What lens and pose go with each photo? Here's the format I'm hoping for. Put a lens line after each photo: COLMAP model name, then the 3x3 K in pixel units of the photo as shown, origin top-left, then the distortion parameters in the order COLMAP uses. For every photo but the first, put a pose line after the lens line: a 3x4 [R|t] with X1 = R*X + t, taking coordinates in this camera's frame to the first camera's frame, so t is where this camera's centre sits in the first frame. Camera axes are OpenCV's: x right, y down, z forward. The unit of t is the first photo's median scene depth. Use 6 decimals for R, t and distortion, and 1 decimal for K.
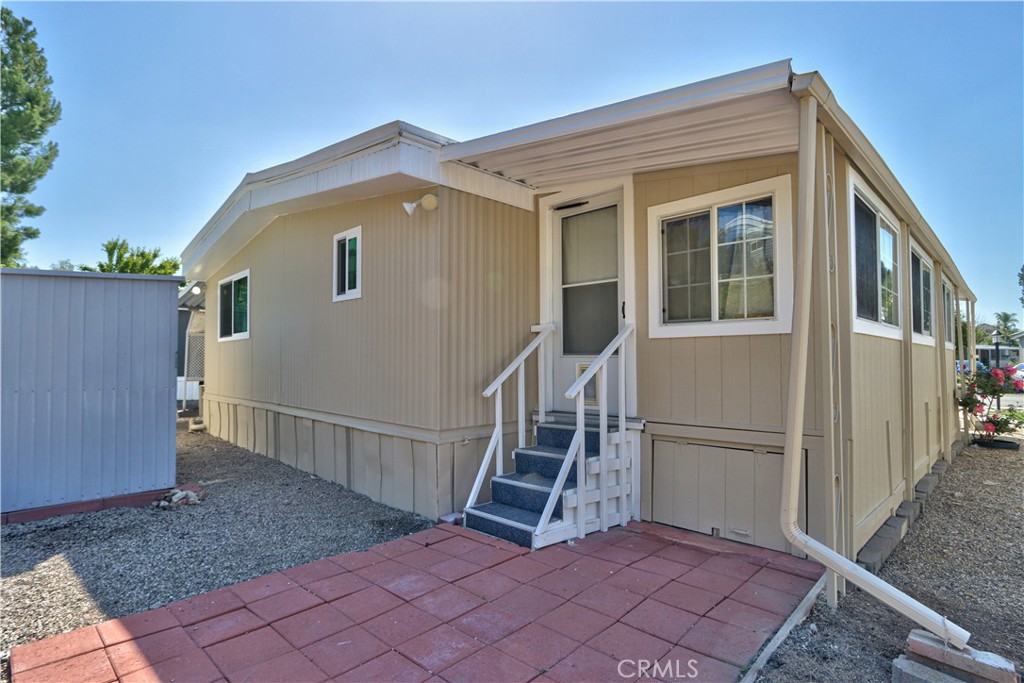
lens RADIAL K [[517.5, 0, 506.9], [0, 517.5, 343.0], [0, 0, 1]] dist [0.005892, 0.000653]
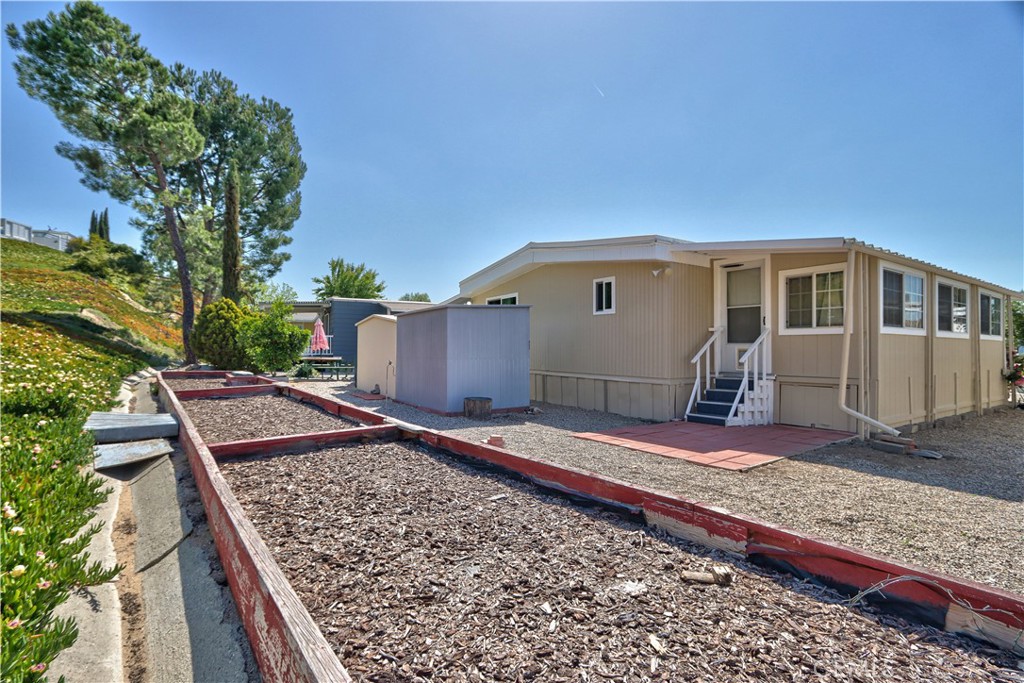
lens RADIAL K [[480.4, 0, 510.4], [0, 480.4, 344.6], [0, 0, 1]] dist [-0.001894, 0.000617]
pose [[0.982849, 0.003019, -0.184388, -0.404976], [0.001571, 0.999693, 0.024739, -0.020299], [0.184406, -0.024604, 0.982542, -1.028809]]
